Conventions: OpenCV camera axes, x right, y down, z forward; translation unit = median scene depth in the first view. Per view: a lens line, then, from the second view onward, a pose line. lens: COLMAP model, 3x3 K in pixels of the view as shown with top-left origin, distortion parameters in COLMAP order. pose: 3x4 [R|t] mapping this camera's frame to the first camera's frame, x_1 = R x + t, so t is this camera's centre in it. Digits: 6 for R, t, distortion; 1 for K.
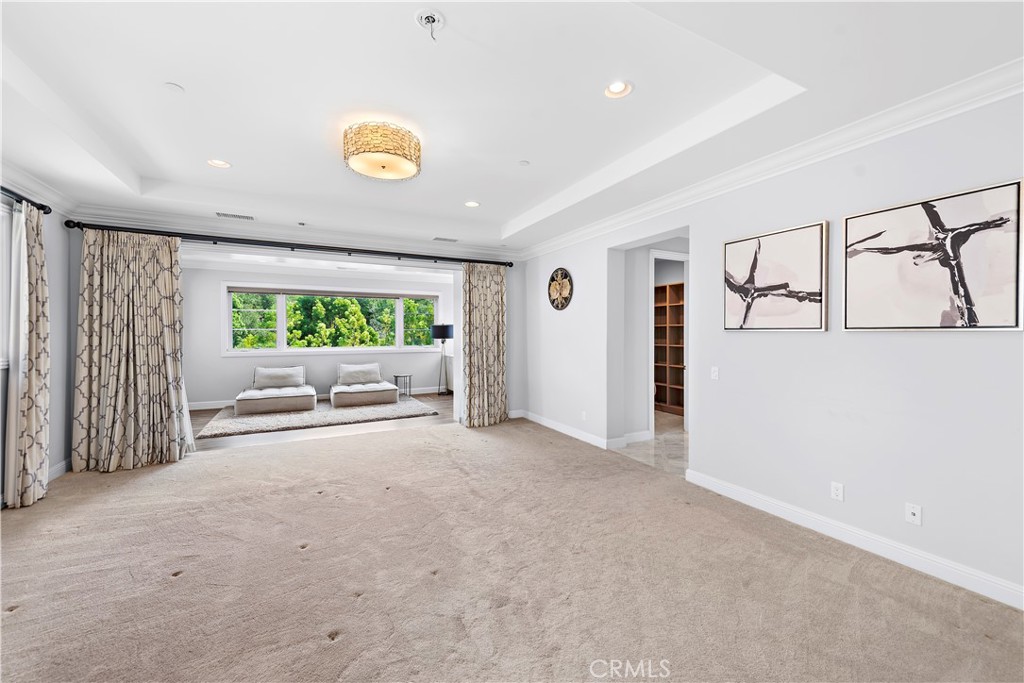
lens RADIAL K [[402.2, 0, 513.3], [0, 402.2, 336.5], [0, 0, 1]] dist [0.002371, -0.000179]
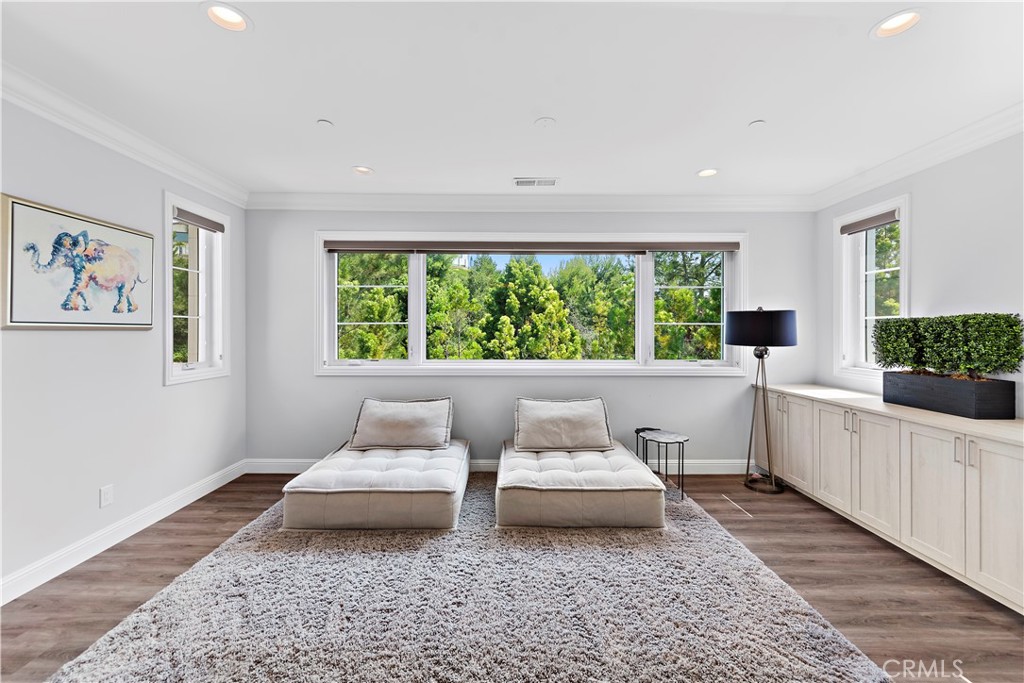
lens RADIAL K [[402.2, 0, 513.3], [0, 402.2, 336.5], [0, 0, 1]] dist [0.002371, -0.000179]
pose [[0.889693, 0.009874, -0.456452, -0.210518], [-0.007615, 0.999948, 0.006787, -0.004988], [0.456495, -0.002563, 0.889722, 0.539644]]
